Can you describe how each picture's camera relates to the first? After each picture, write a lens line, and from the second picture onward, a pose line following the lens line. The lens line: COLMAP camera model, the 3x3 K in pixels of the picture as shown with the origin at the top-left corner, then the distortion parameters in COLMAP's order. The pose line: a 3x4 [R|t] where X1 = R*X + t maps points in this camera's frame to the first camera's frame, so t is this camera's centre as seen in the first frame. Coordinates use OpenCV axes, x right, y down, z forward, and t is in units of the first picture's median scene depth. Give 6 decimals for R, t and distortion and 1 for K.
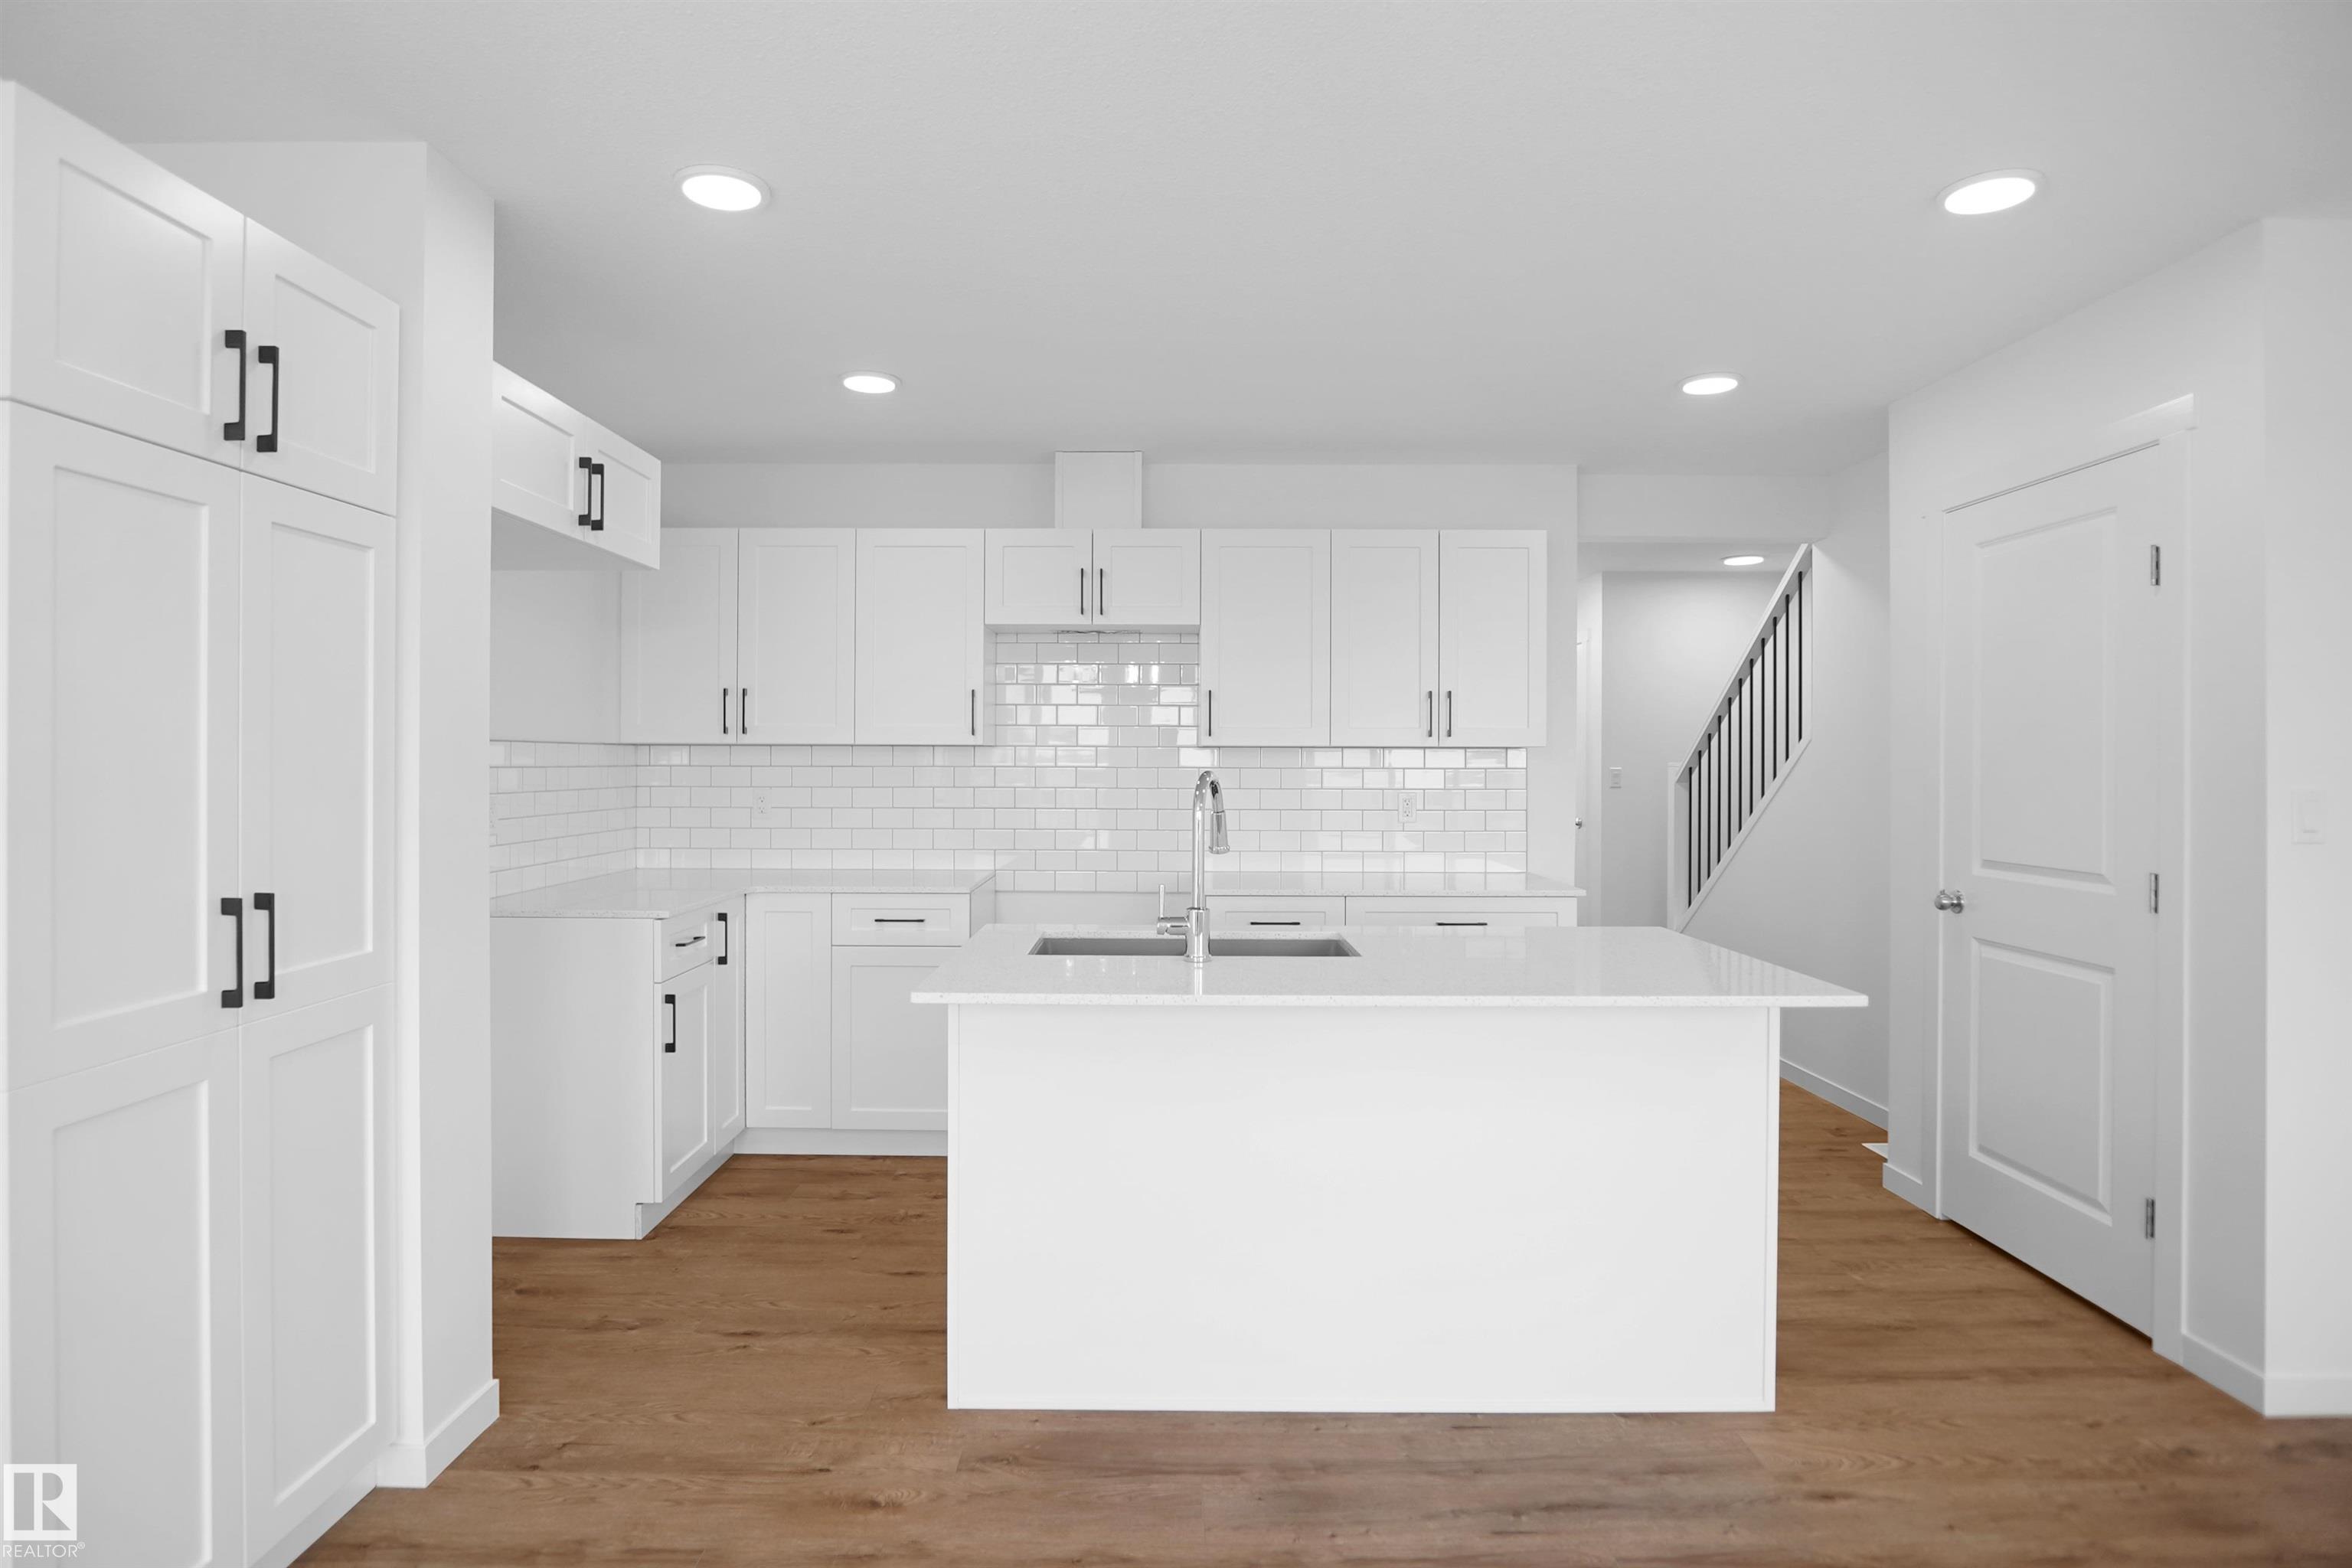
lens RADIAL K [[1281.4, 0, 1157.8], [0, 1281.4, 751.3], [0, 0, 1]] dist [-0.033652, 0.006962]
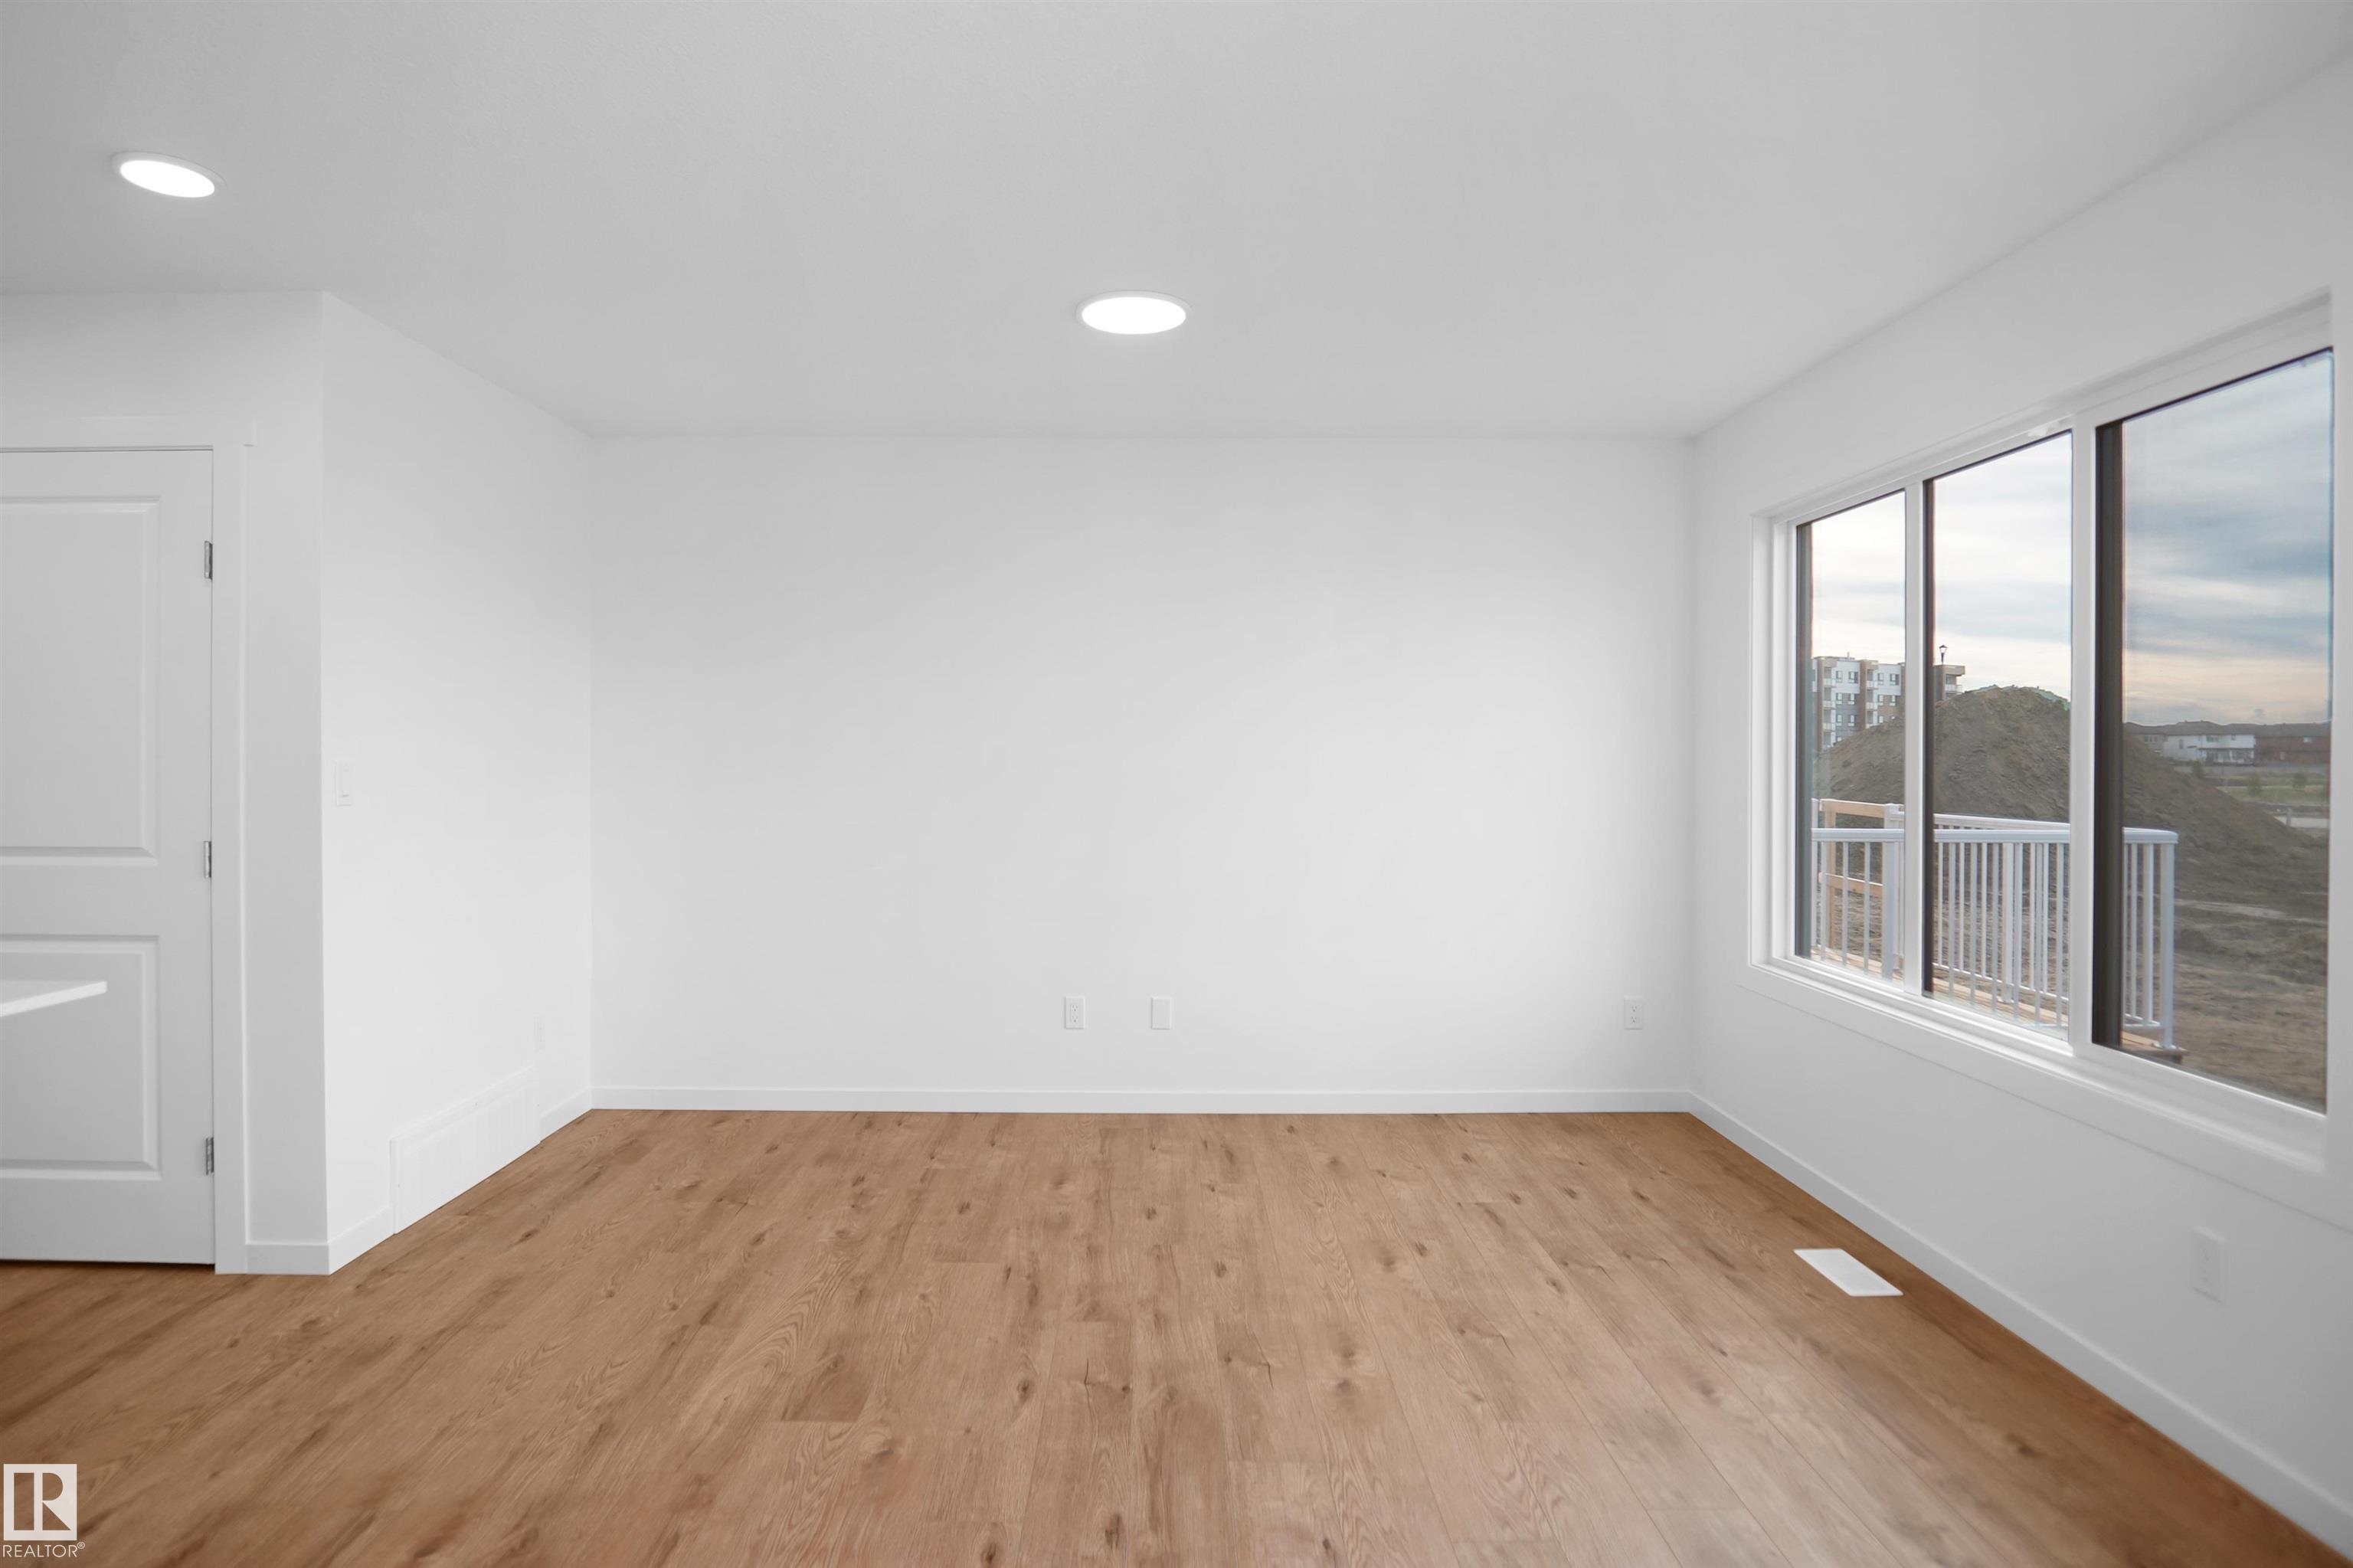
lens RADIAL K [[1282.0, 0, 1170.9], [0, 1282.0, 767.4], [0, 0, 1]] dist [-0.033652, 0.006962]
pose [[-0.026393, -0.013154, 0.999565, -0.352001], [-0.006507, 0.999894, 0.012987, 0.013853], [-0.999630, -0.006161, -0.026476, 0.204753]]
